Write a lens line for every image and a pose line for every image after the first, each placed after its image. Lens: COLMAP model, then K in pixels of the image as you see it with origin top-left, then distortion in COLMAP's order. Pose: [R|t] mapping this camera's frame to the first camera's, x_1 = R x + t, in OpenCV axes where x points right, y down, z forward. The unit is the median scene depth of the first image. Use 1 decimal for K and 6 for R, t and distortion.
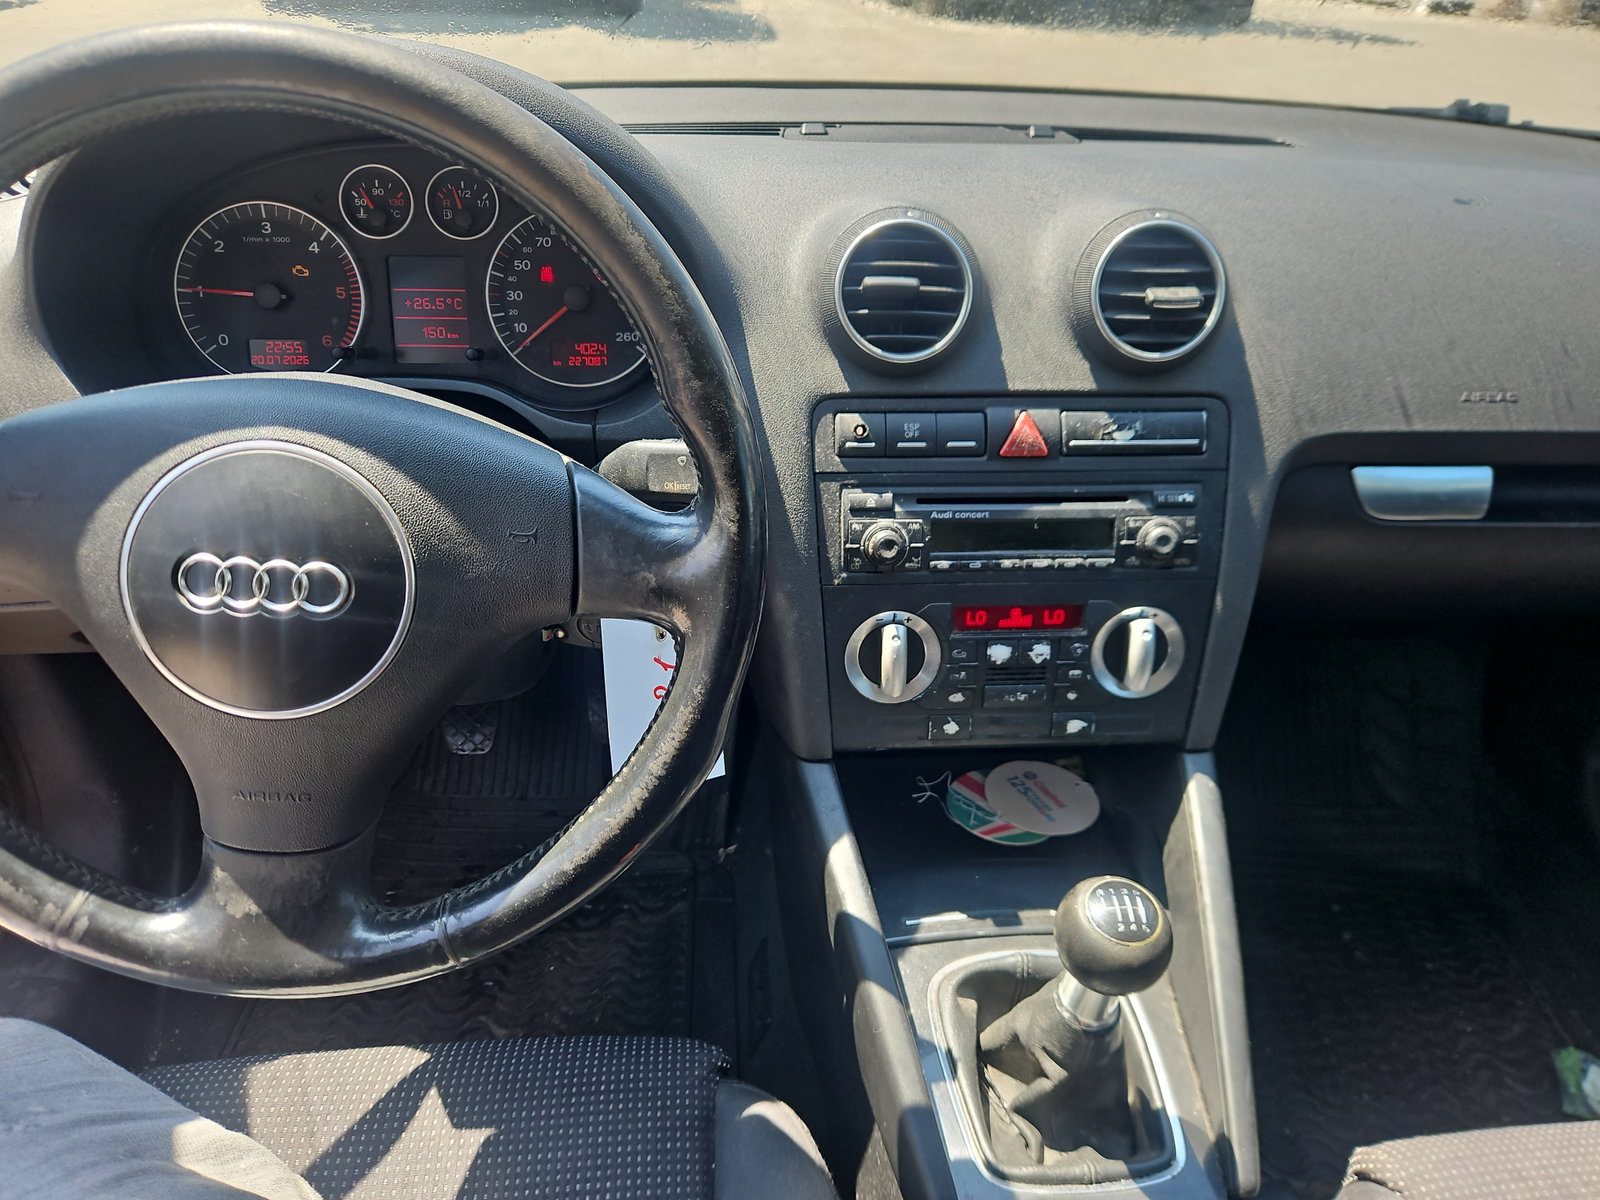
lens RADIAL K [[1080.1, 0, 802.1], [0, 1080.1, 596.4], [0, 0, 1]] dist [-0.002434, -0.001713]
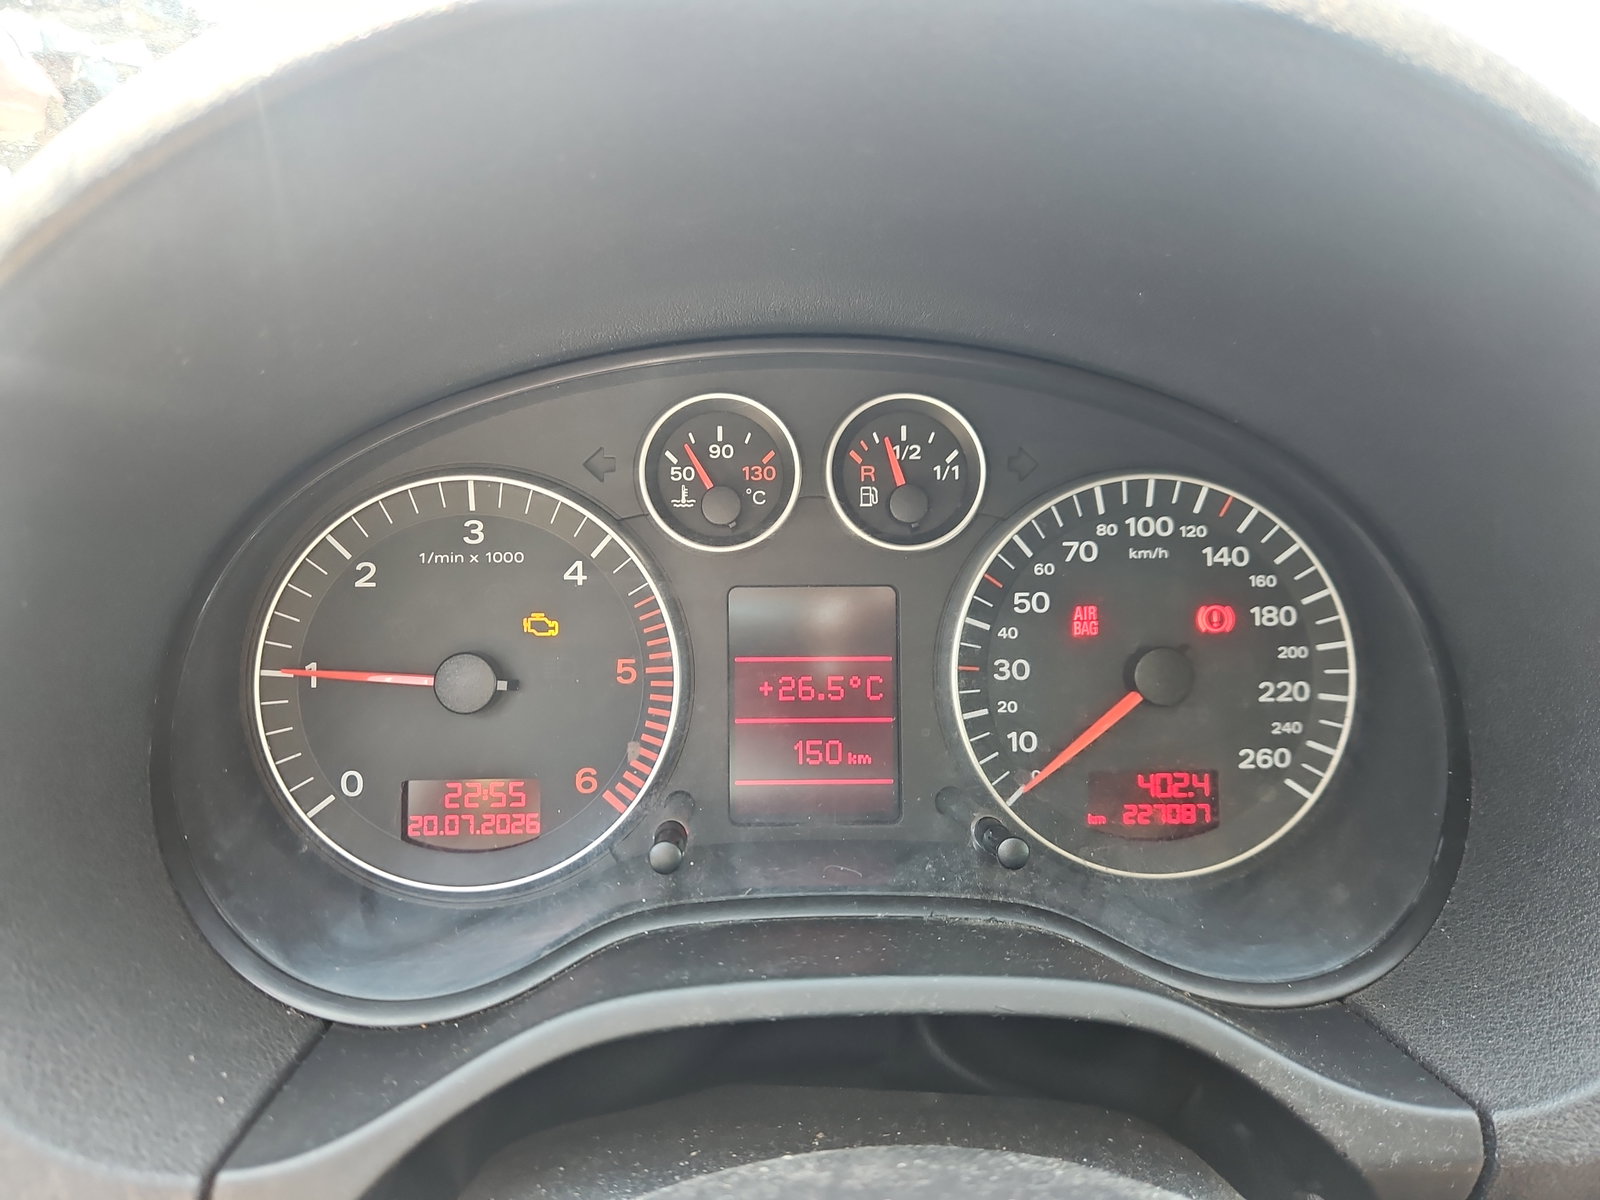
lens RADIAL K [[1080.1, 0, 797.7], [0, 1080.1, 601.3], [0, 0, 1]] dist [-0.002434, -0.001713]
pose [[0.998126, -0.014189, -0.059526, -0.332835], [-0.001255, 0.967794, -0.251739, -0.199716], [0.061181, 0.251342, 0.965963, 0.578398]]
